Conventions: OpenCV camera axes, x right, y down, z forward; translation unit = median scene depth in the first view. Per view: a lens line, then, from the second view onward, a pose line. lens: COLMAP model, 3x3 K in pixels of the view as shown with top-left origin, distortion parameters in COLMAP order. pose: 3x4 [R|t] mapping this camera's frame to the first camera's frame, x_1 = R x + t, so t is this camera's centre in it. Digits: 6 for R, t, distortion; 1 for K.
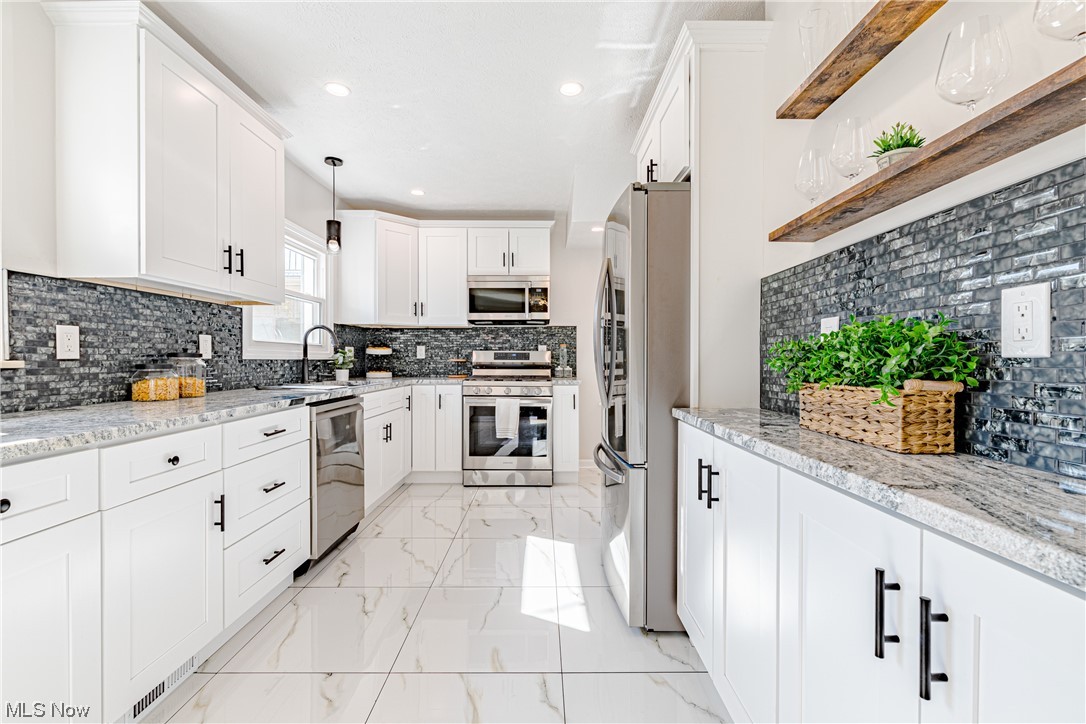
lens RADIAL K [[481.2, 0, 554.8], [0, 481.2, 362.2], [0, 0, 1]] dist [-0.002465, 0.000808]
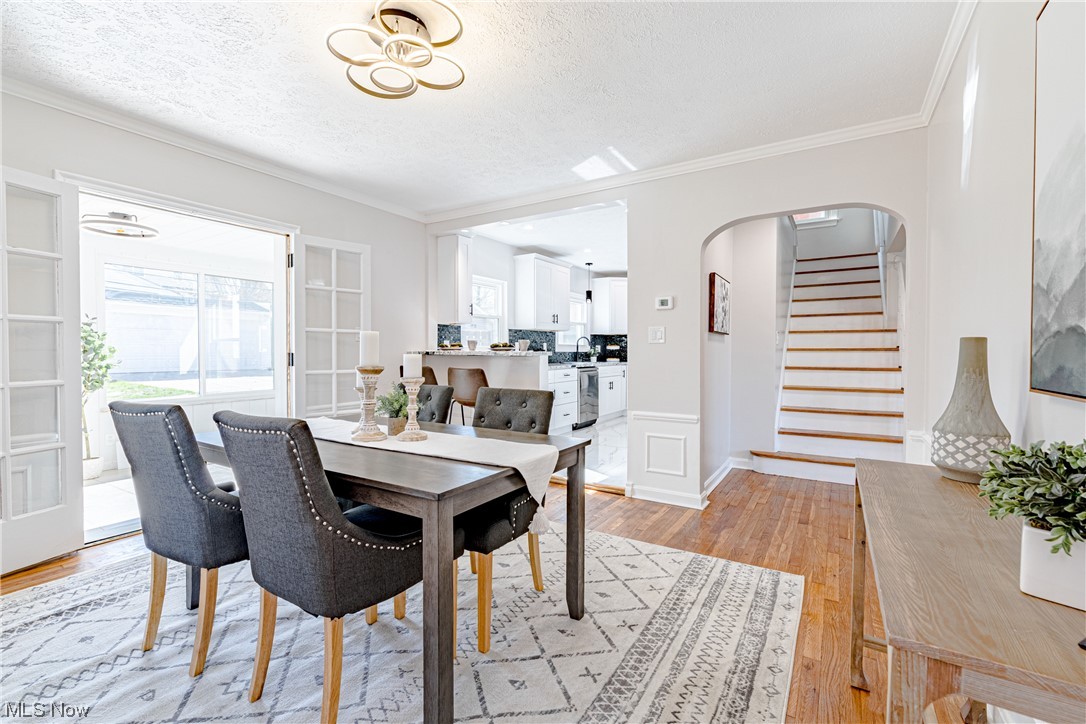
lens RADIAL K [[481.2, 0, 551.1], [0, 481.2, 358.0], [0, 0, 1]] dist [-0.002465, 0.000808]
pose [[0.854242, 0.009168, -0.519795, 0.665906], [-0.005398, 0.999947, 0.008765, 0.004824], [0.519848, -0.004681, 0.854246, -1.205454]]
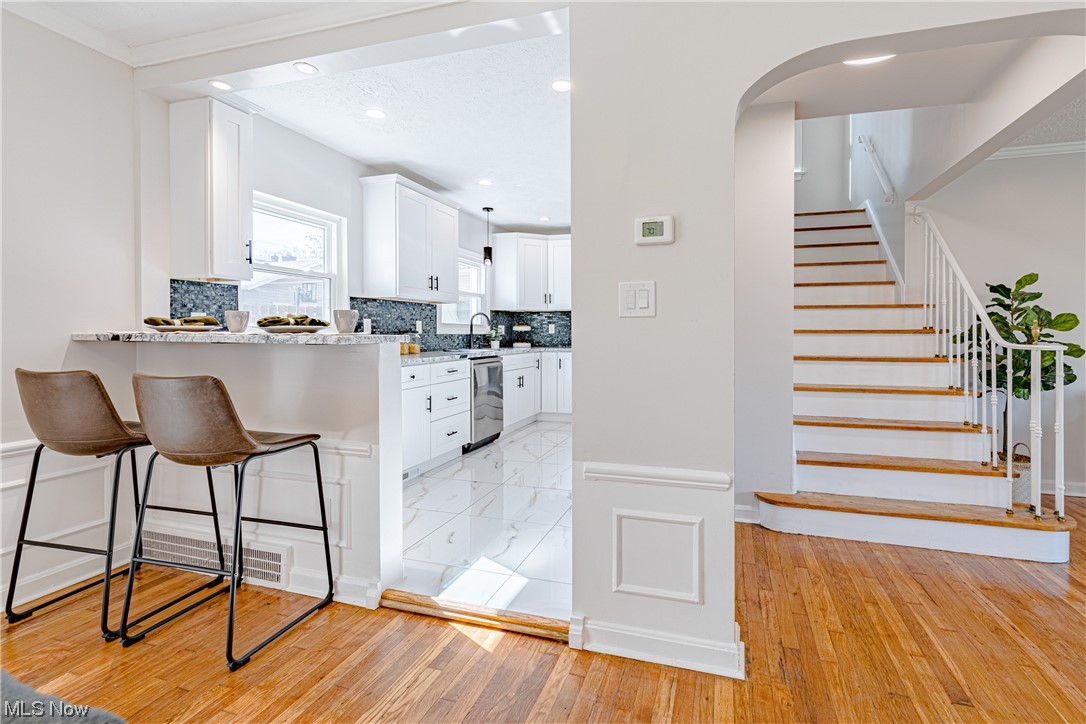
lens RADIAL K [[481.2, 0, 621.5], [0, 481.2, 343.9], [0, 0, 1]] dist [-0.002465, 0.000808]
pose [[0.980002, 0.007029, -0.198863, 0.343984], [-0.004049, 0.999873, 0.015390, -0.000390], [0.198946, -0.014277, 0.979907, -0.560649]]
